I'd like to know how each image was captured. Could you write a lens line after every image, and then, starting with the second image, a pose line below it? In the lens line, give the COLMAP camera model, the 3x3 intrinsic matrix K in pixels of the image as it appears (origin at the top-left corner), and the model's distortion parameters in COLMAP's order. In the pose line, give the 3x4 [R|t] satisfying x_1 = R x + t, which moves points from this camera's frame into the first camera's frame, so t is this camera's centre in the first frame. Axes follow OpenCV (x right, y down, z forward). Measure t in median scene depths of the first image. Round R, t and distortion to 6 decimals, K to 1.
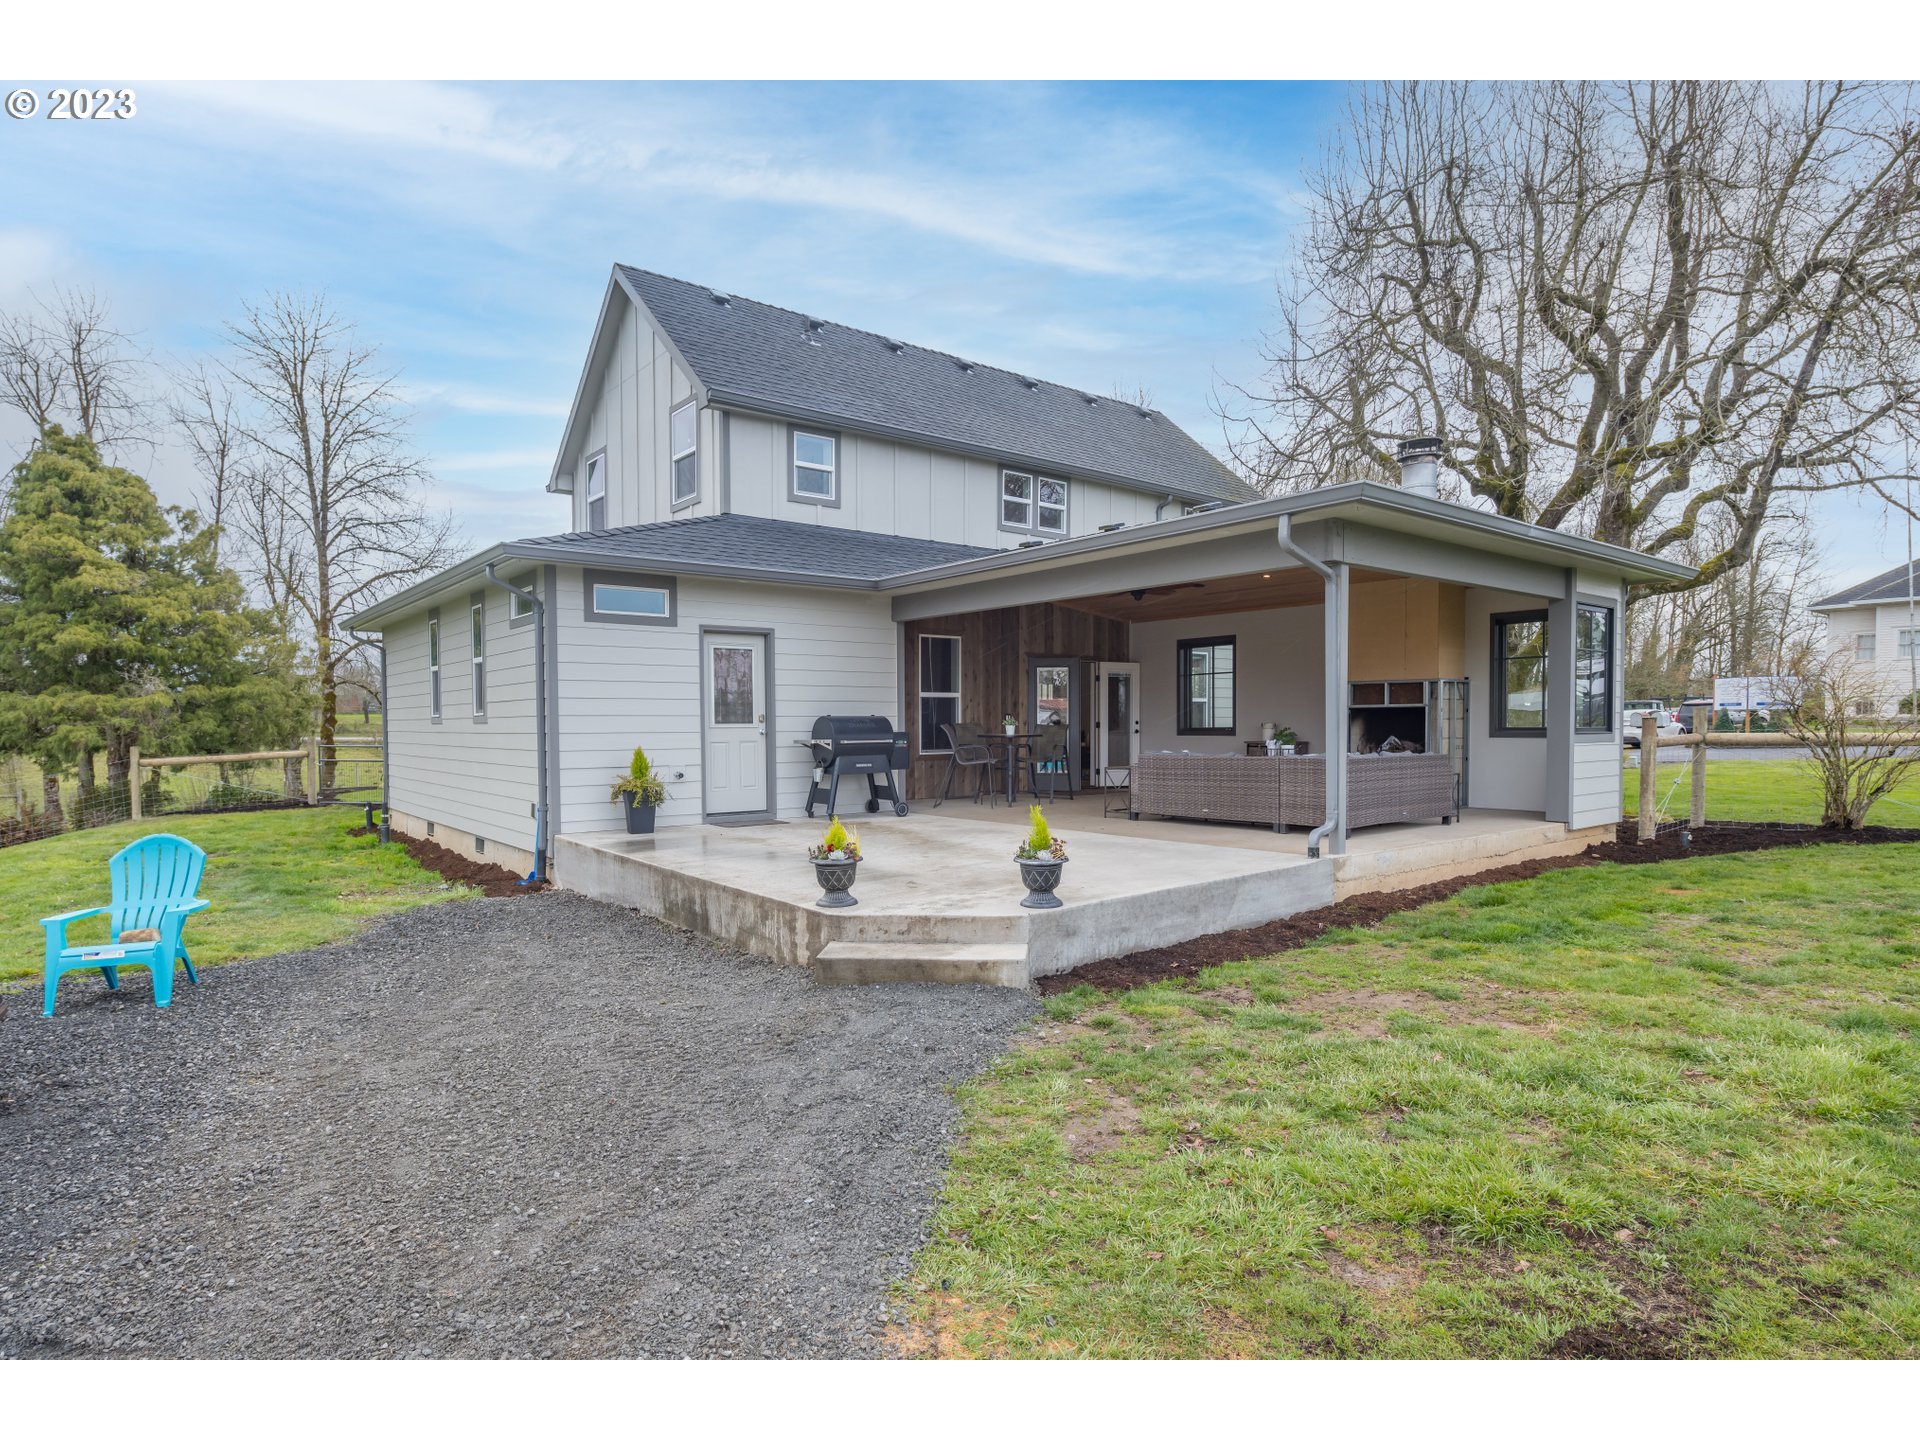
lens RADIAL K [[996.6, 0, 955.9], [0, 996.6, 788.4], [0, 0, 1]] dist [-0.004881, -0.002349]
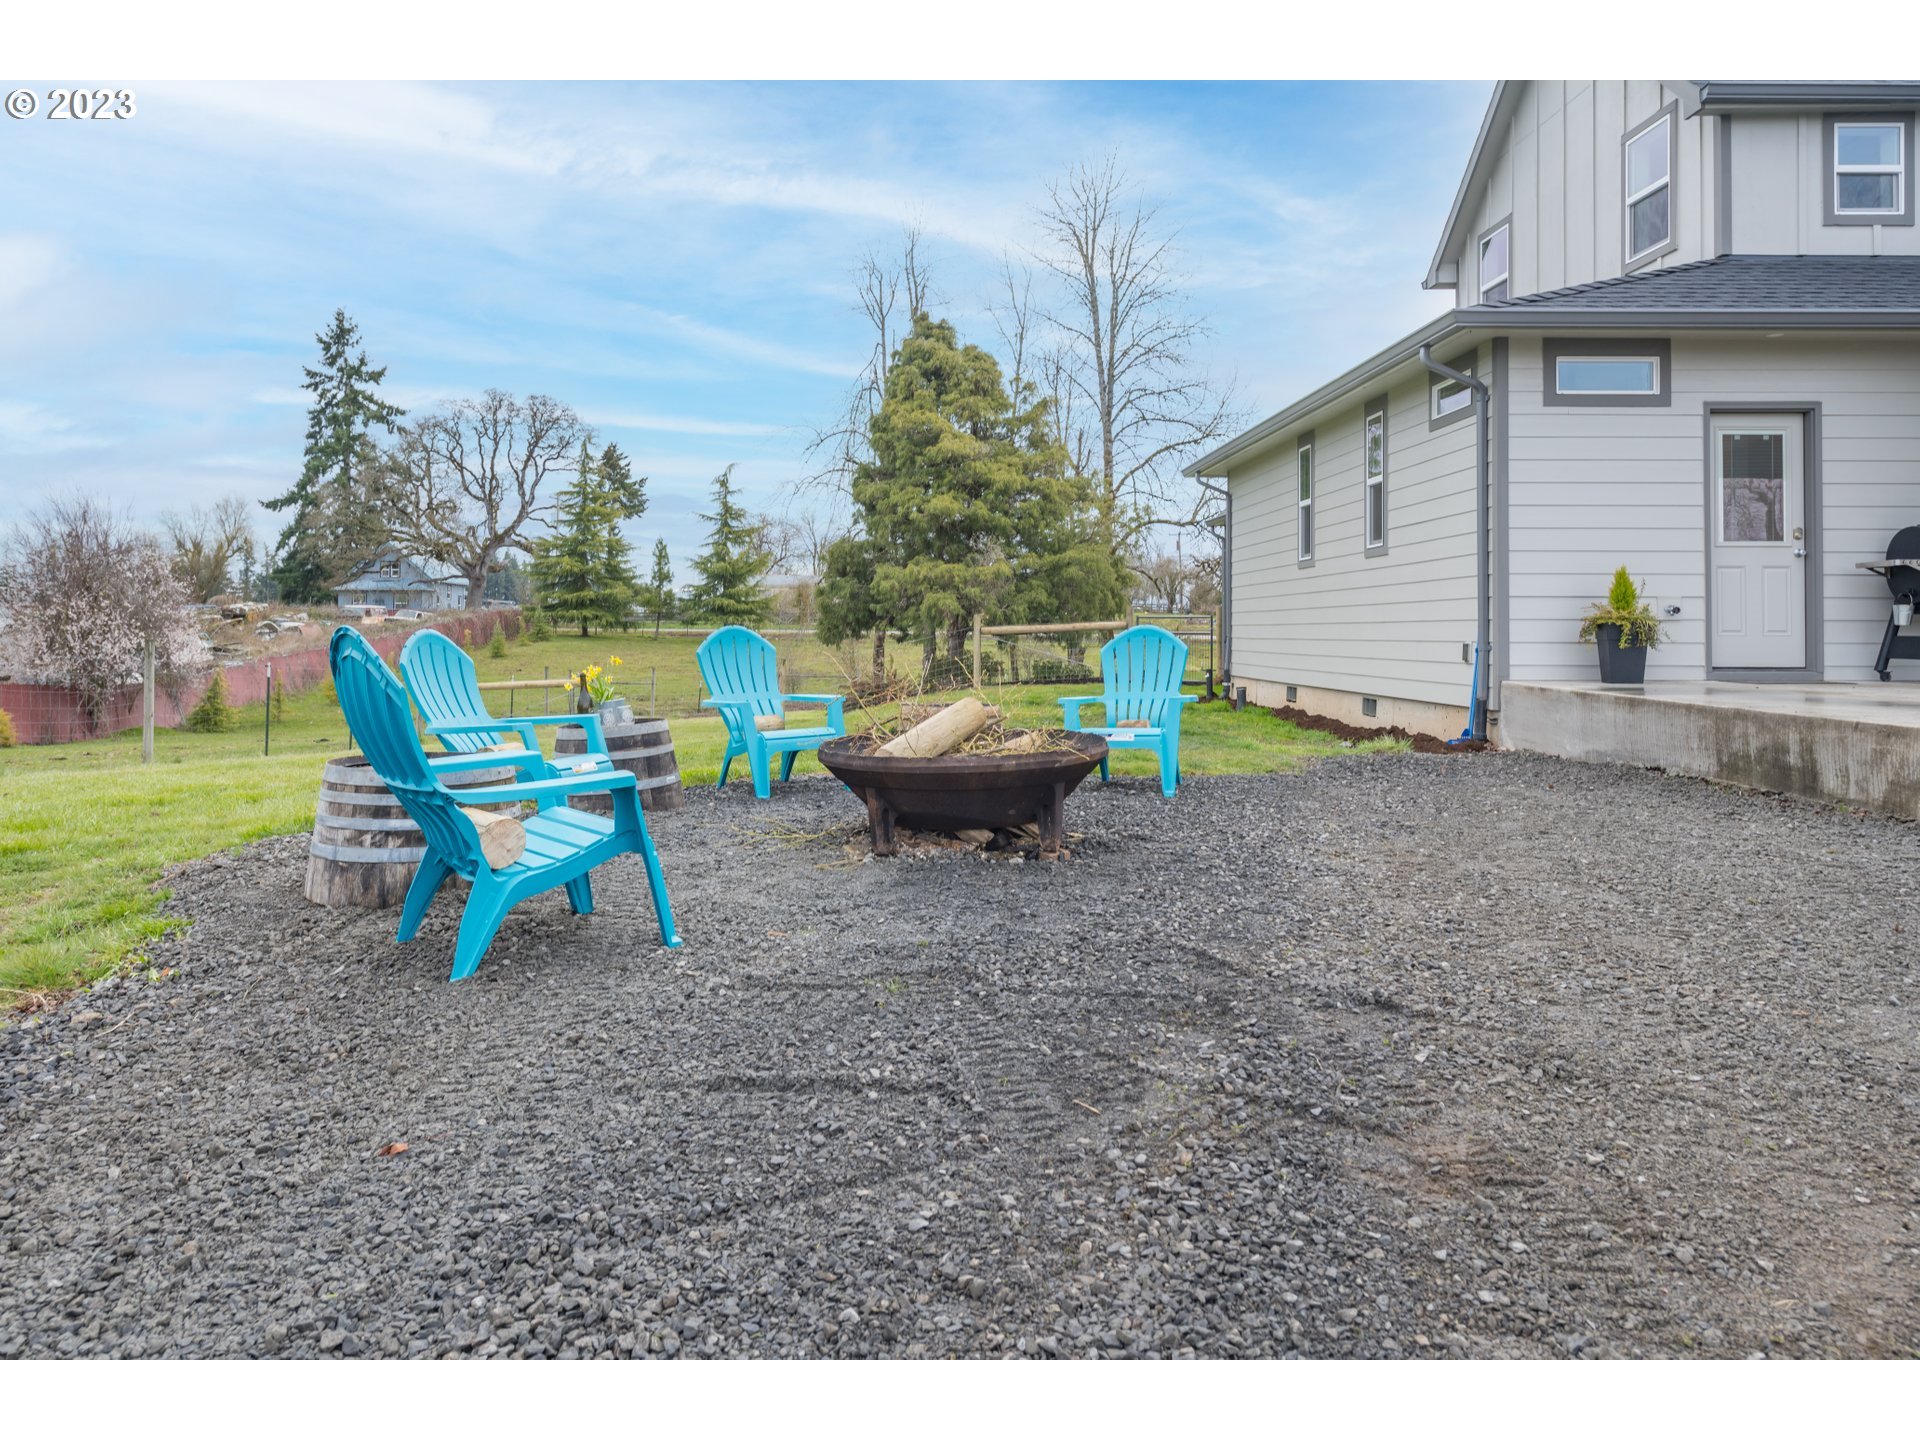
lens RADIAL K [[1274.3, 0, 951.0], [0, 1274.3, 662.8], [0, 0, 1]] dist [-0.008623, -0.002067]
pose [[0.790710, 0.023223, -0.611750, -0.098575], [-0.049023, 0.998473, -0.025460, 0.055845], [0.610224, 0.050121, 0.790641, -0.025680]]
